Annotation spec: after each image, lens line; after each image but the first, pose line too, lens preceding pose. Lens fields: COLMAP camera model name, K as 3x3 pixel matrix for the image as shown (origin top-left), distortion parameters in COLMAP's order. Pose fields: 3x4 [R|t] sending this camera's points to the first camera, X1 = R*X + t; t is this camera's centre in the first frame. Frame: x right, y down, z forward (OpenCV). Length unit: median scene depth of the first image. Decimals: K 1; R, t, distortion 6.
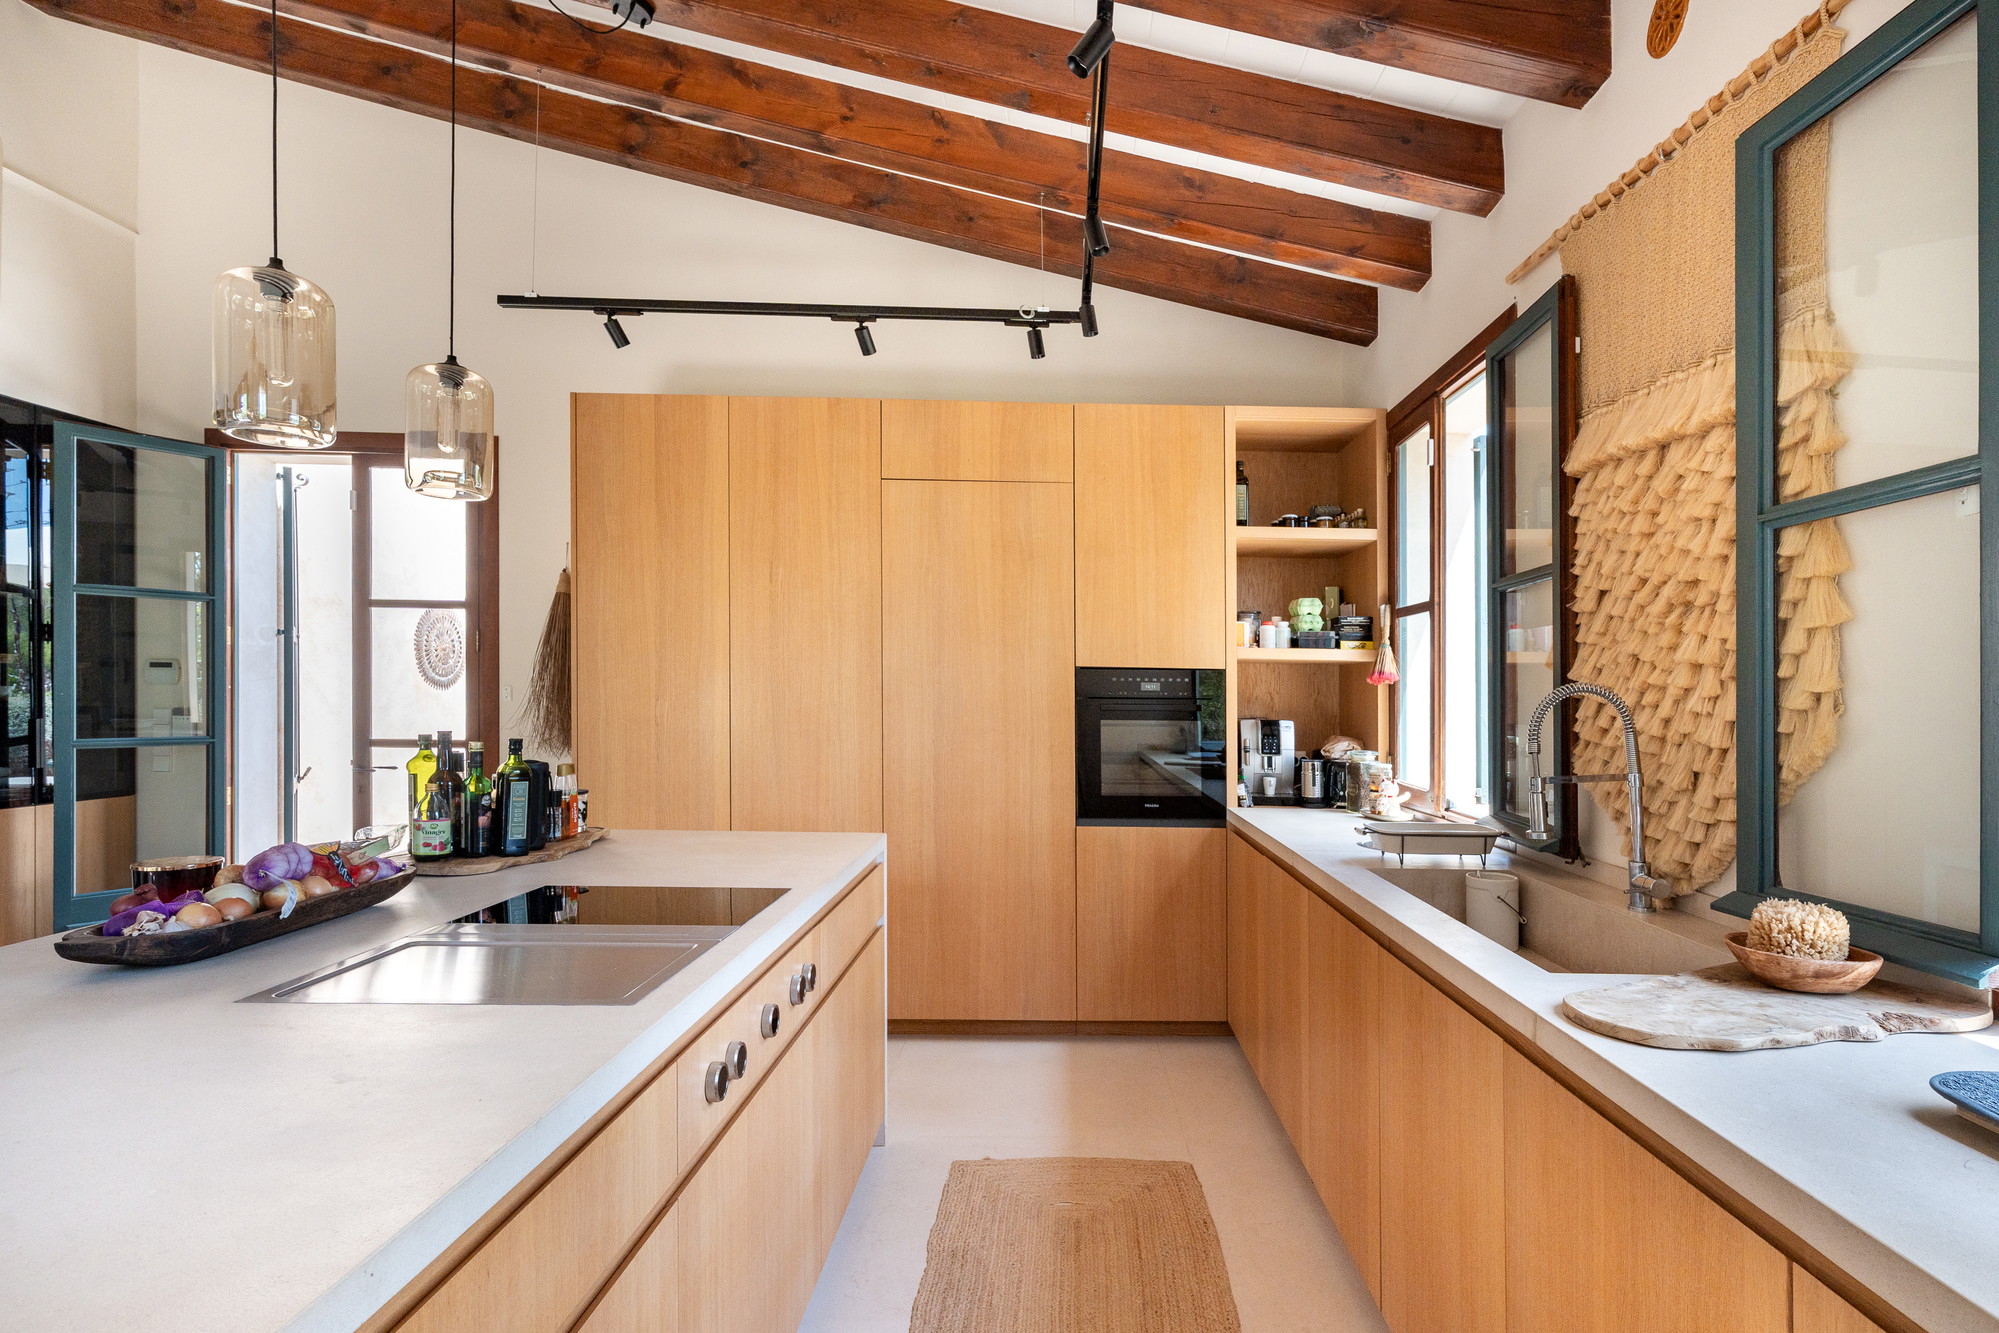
lens RADIAL K [[986.4, 0, 1010.6], [0, 986.4, 703.0], [0, 0, 1]] dist [0.003544, -0.000681]
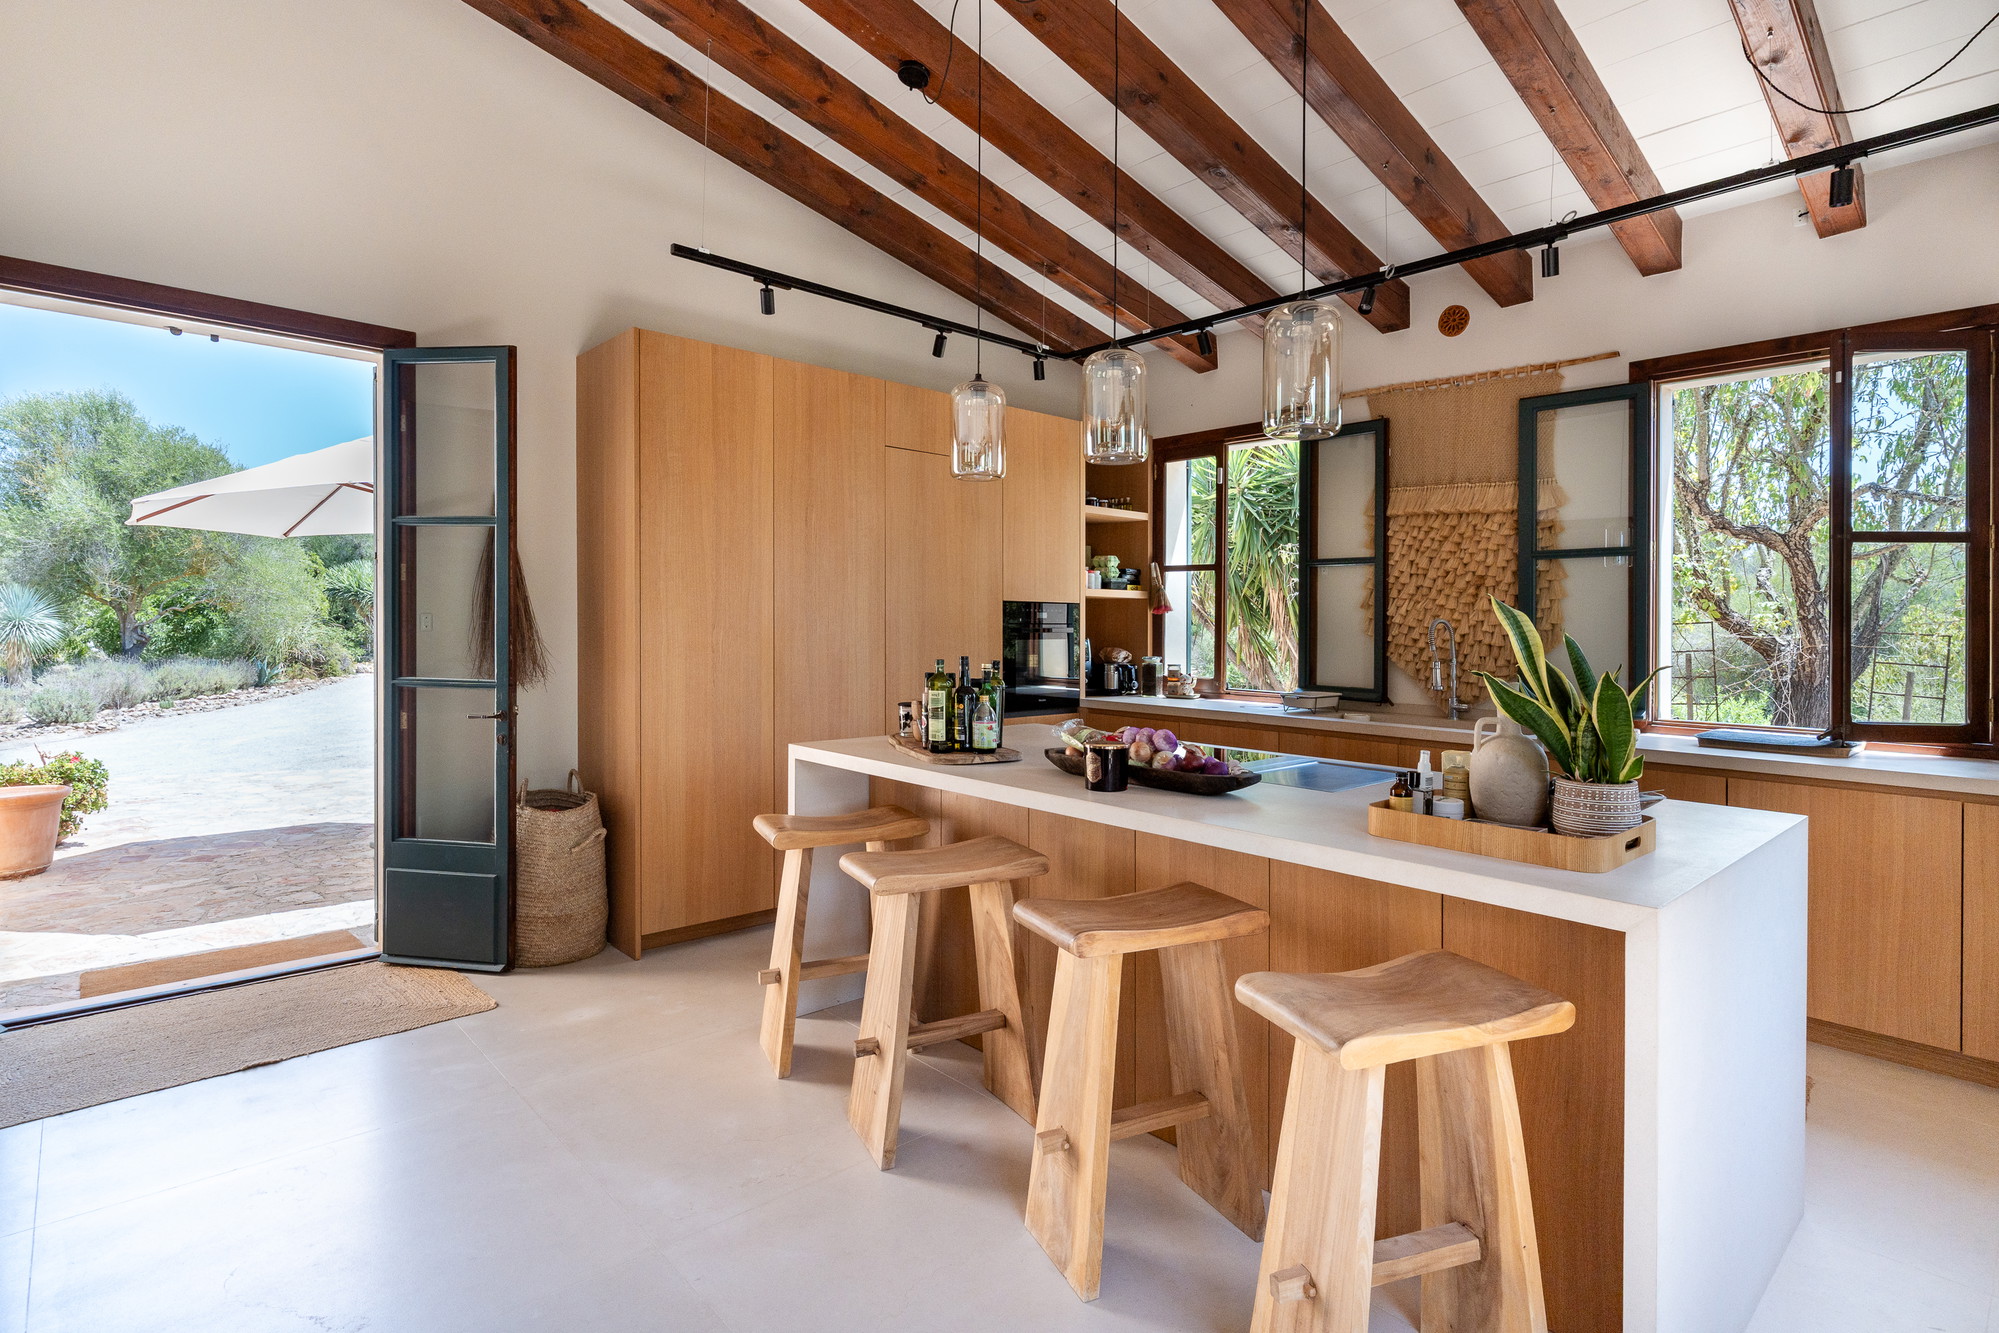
lens RADIAL K [[986.4, 0, 1001.3], [0, 986.4, 640.3], [0, 0, 1]] dist [0.003544, -0.000681]
pose [[0.763823, -0.015999, 0.645228, -0.810103], [0.004371, 0.999798, 0.019616, -0.010070], [-0.645411, -0.012163, 0.763738, -0.025017]]
